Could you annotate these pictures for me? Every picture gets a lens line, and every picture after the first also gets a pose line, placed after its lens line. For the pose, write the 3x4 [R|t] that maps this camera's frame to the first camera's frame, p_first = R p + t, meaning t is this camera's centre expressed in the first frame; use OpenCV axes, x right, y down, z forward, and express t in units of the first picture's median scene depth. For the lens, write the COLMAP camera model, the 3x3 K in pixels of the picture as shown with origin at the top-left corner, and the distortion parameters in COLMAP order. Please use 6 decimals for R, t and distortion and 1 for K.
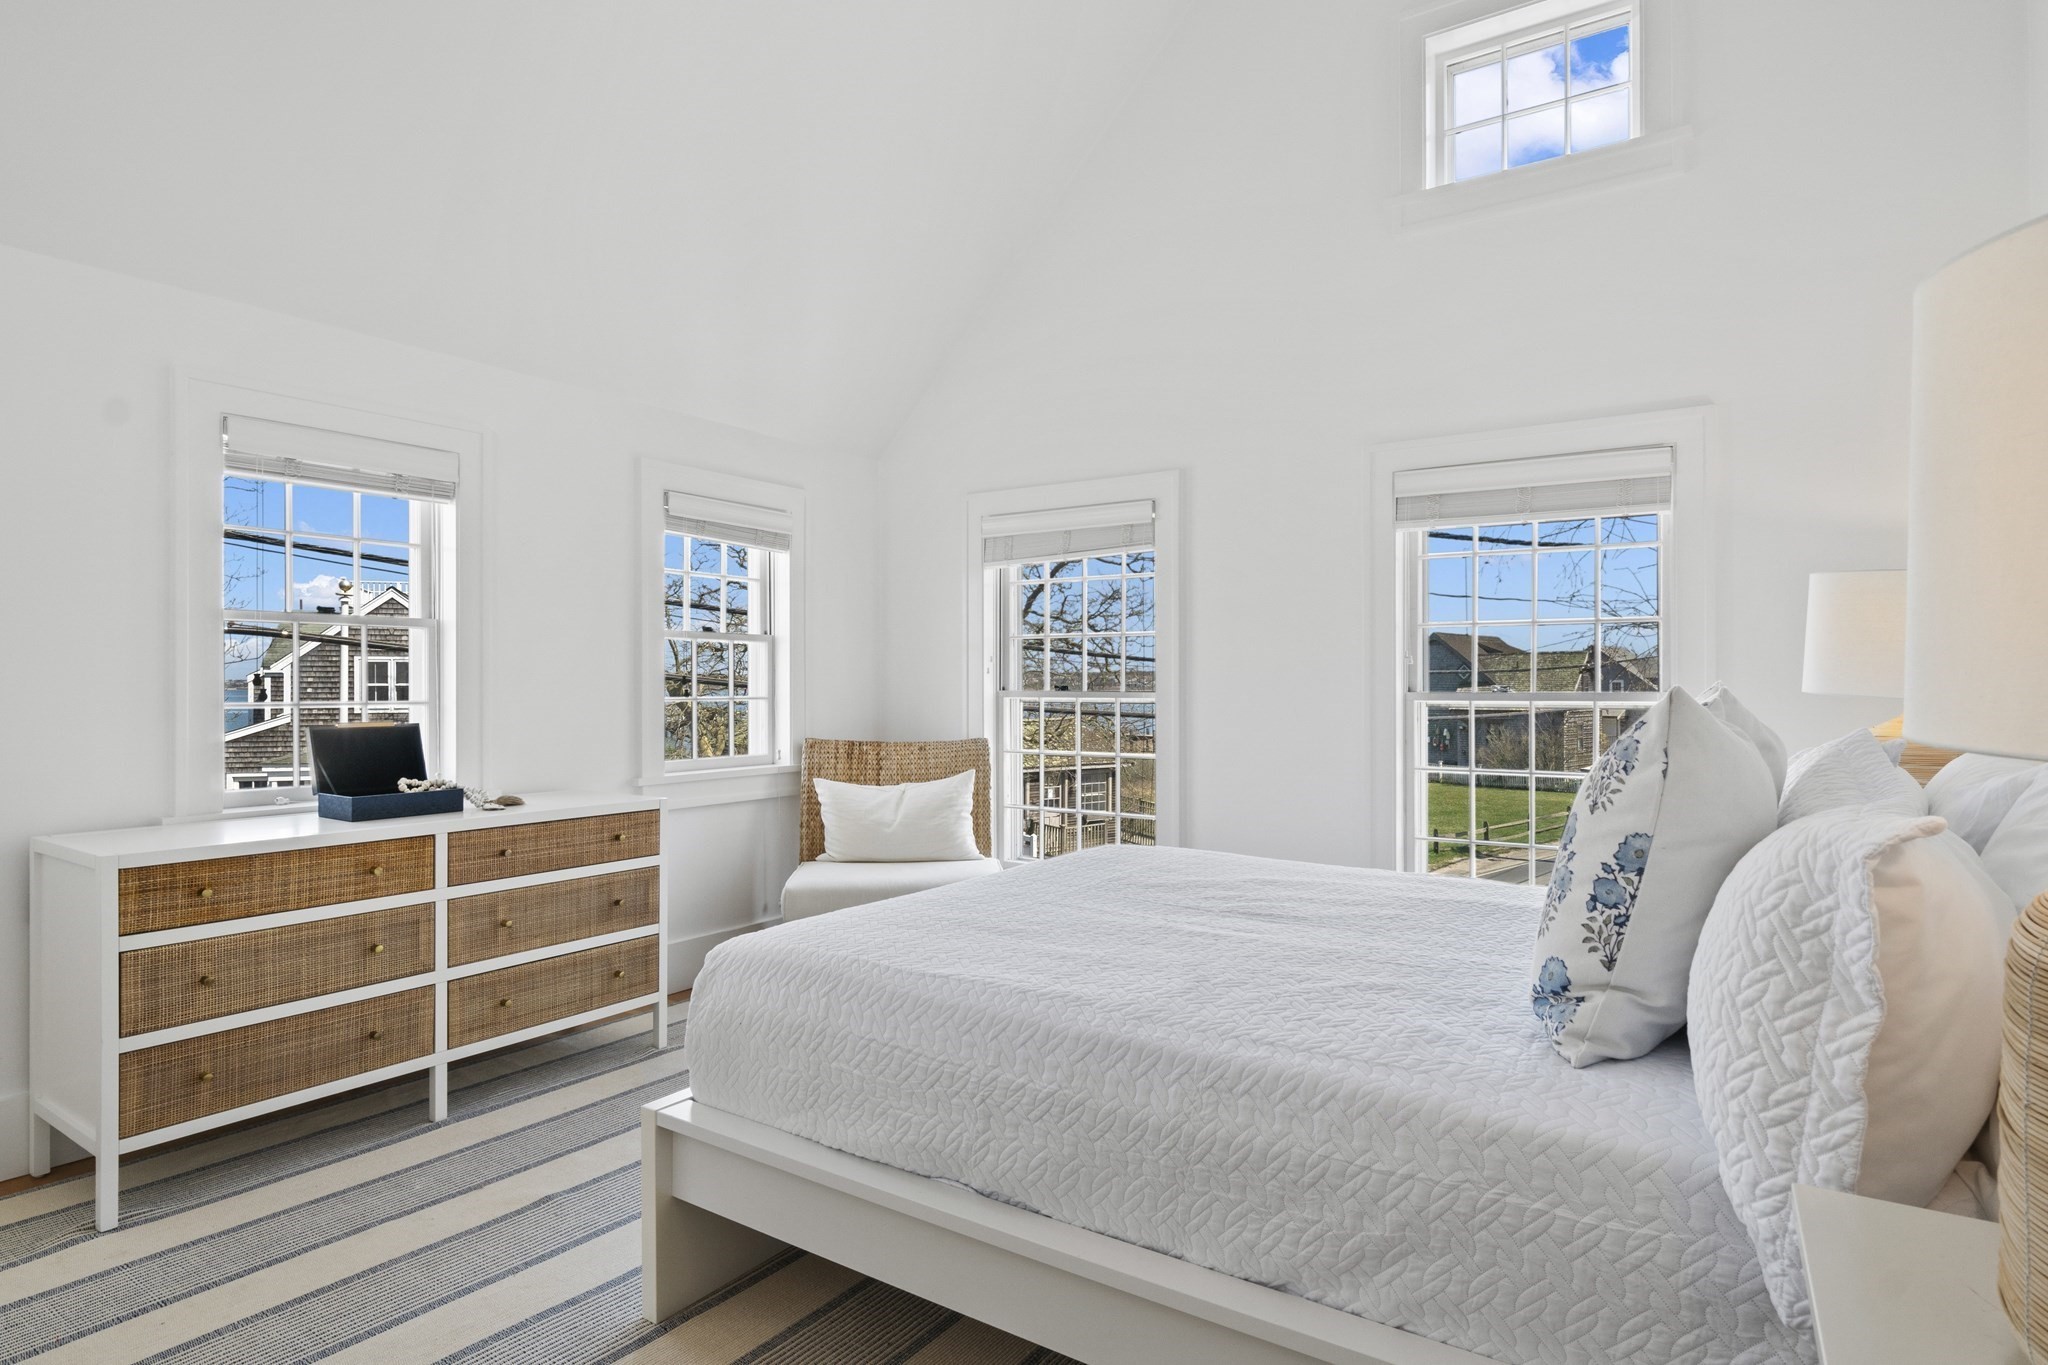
lens RADIAL K [[1098.1, 0, 1018.6], [0, 1098.1, 689.5], [0, 0, 1]] dist [-0.002570, -0.000615]
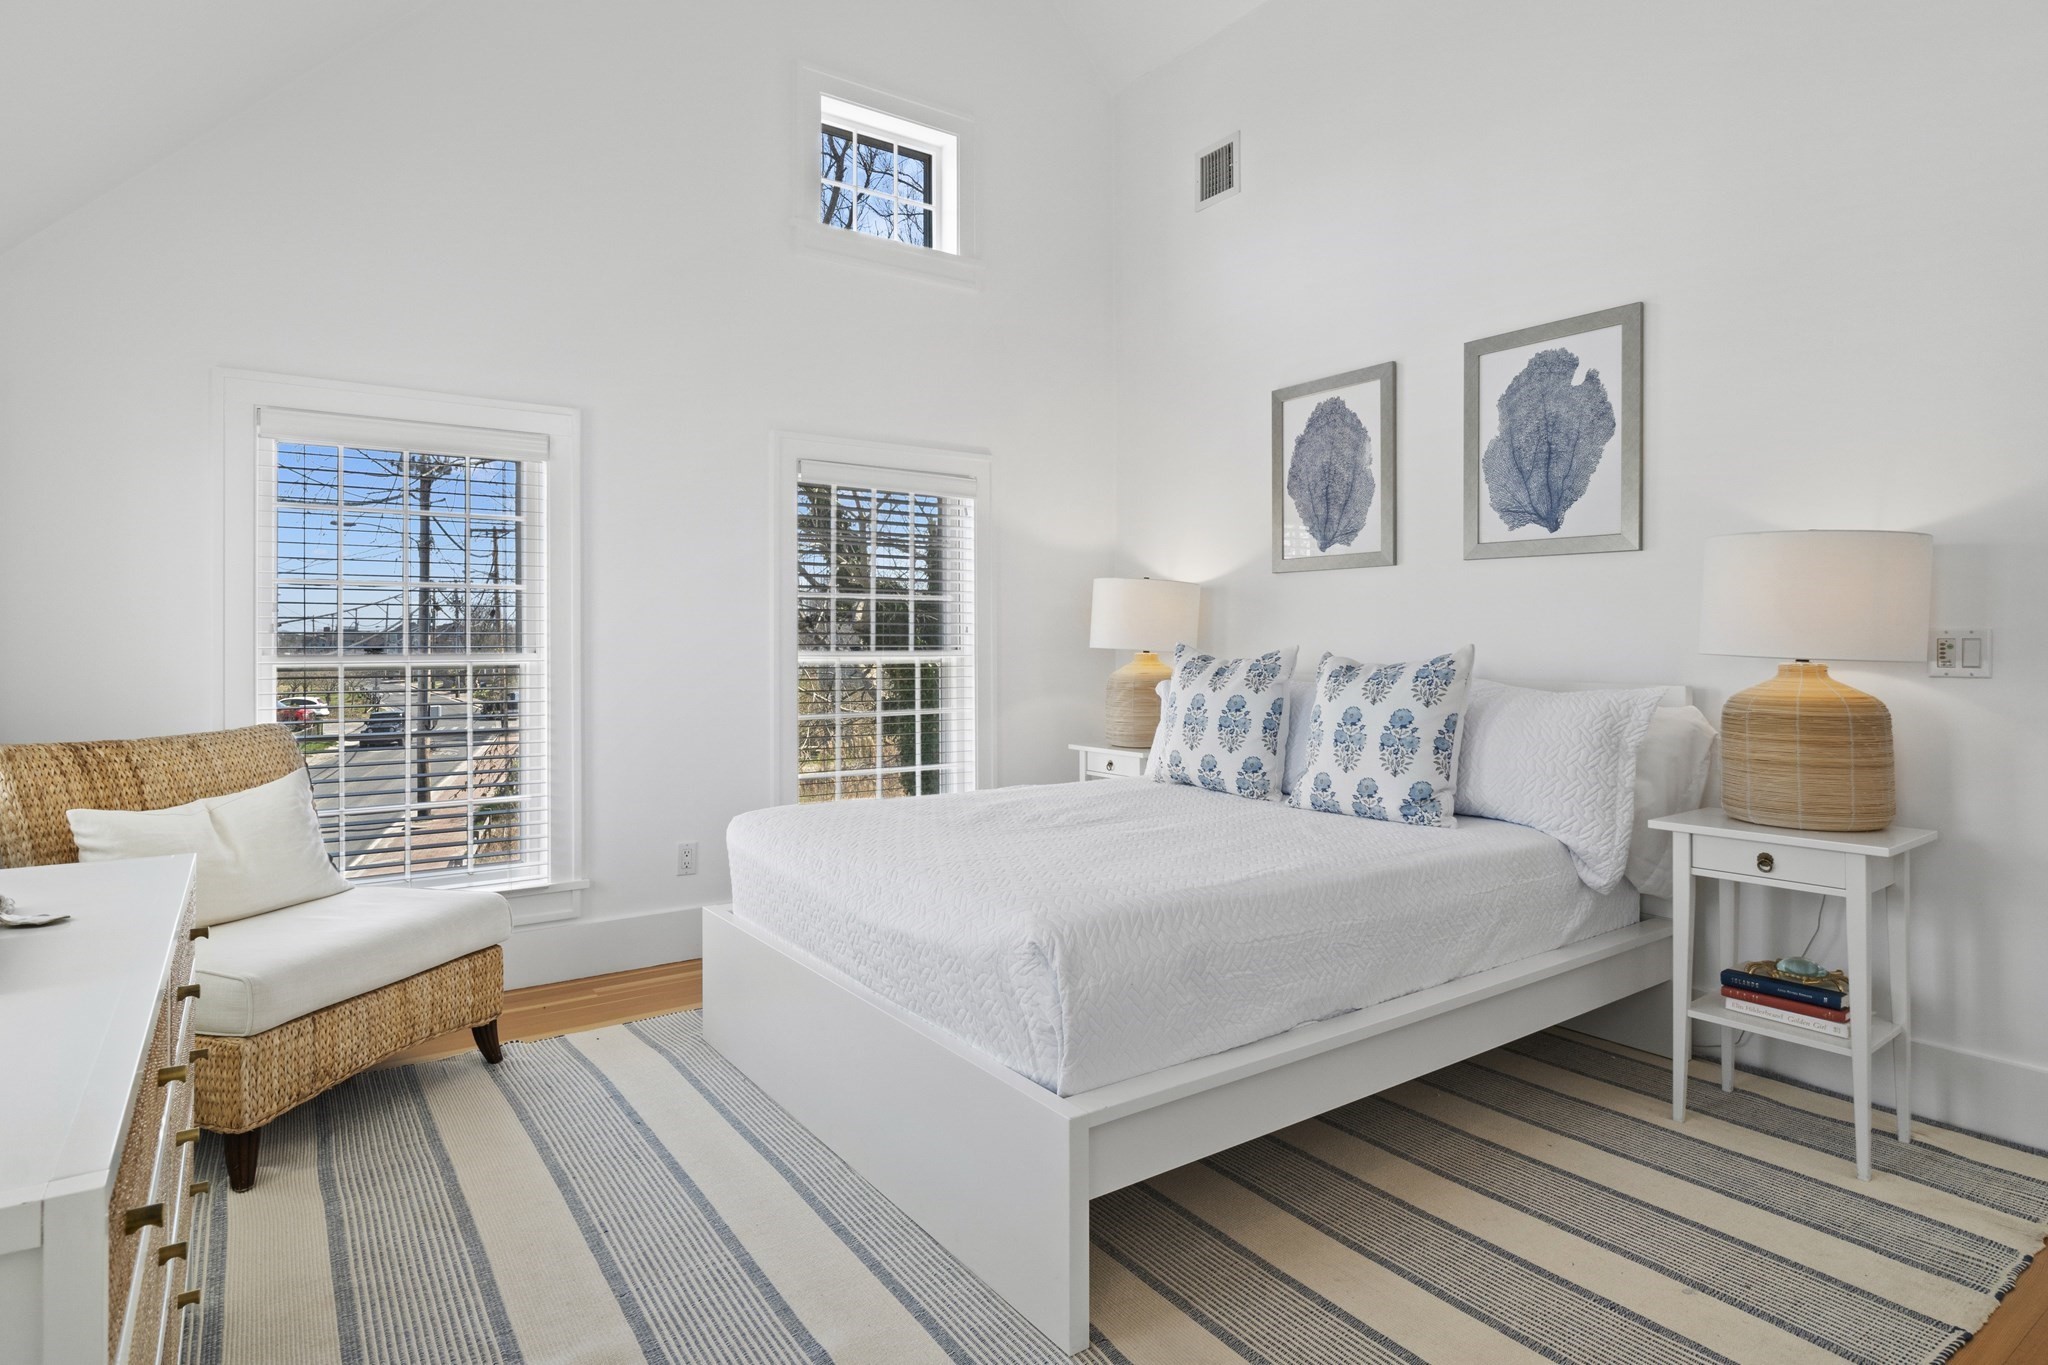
lens RADIAL K [[1098.1, 0, 1016.0], [0, 1098.1, 622.1], [0, 0, 1]] dist [-0.002570, -0.000615]
pose [[0.347772, 0.015246, 0.937455, -0.885073], [0.005880, 0.999813, -0.018441, -0.006727], [-0.937561, 0.011926, 0.347617, 0.537255]]
